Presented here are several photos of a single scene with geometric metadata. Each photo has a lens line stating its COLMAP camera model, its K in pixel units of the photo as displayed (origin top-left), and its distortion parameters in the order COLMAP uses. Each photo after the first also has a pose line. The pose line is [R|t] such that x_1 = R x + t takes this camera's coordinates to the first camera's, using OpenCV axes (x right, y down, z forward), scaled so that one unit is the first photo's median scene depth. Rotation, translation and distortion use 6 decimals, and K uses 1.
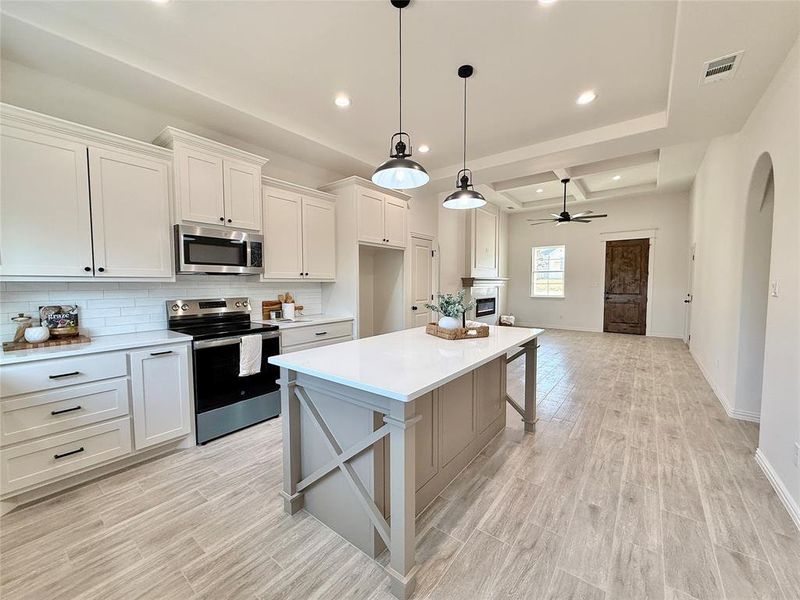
lens RADIAL K [[320.8, 0, 396.8], [0, 320.8, 299.8], [0, 0, 1]] dist [-0.000125, -0.000143]
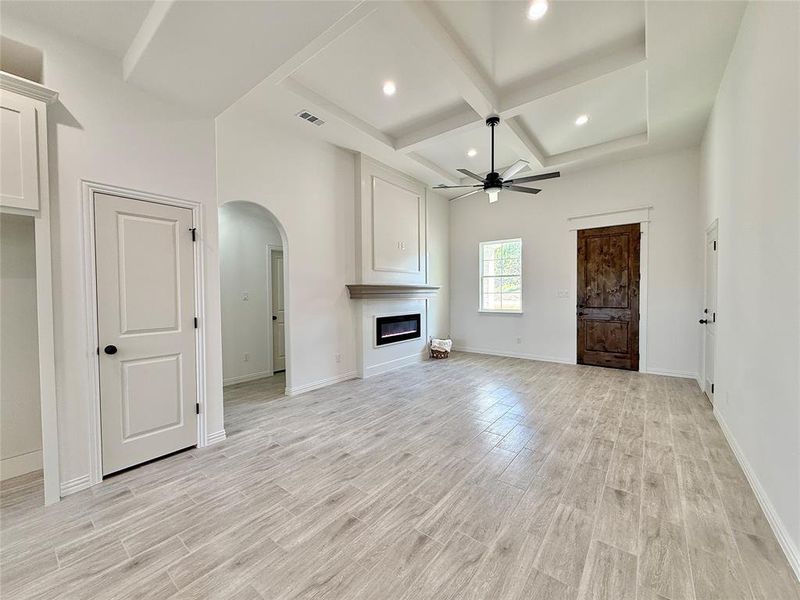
lens RADIAL K [[320.2, 0, 400.0], [0, 320.2, 300.0], [0, 0, 1]] dist [0.001770, 0.000242]
pose [[0.999973, -0.007133, 0.001467, 0.284142], [0.007173, 0.999536, -0.029606, -0.017871], [-0.001255, 0.029616, 0.999561, 0.337205]]
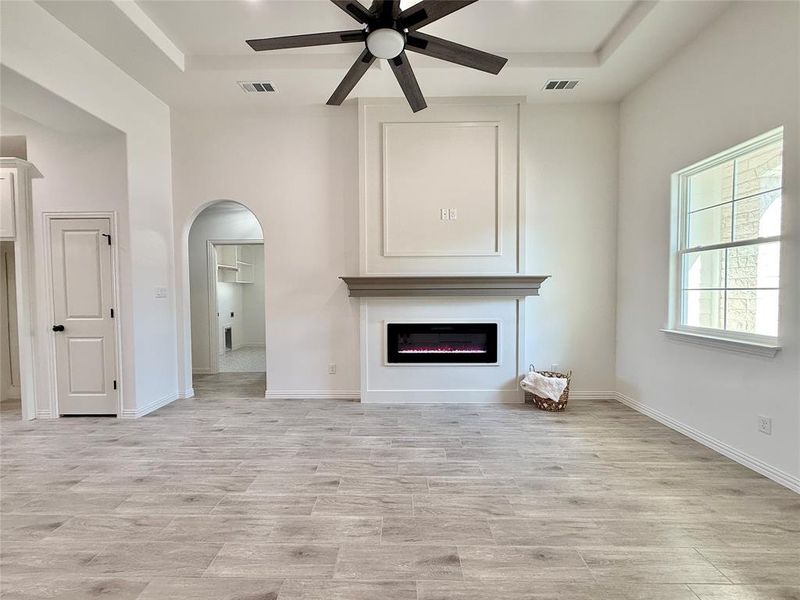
lens RADIAL K [[320.2, 0, 400.0], [0, 320.2, 300.0], [0, 0, 1]] dist [0.001770, 0.000242]
pose [[0.605518, 0.018685, -0.795612, 0.600582], [-0.037364, 0.999289, -0.004968, -0.032969], [0.794954, 0.032736, 0.605786, 0.708353]]
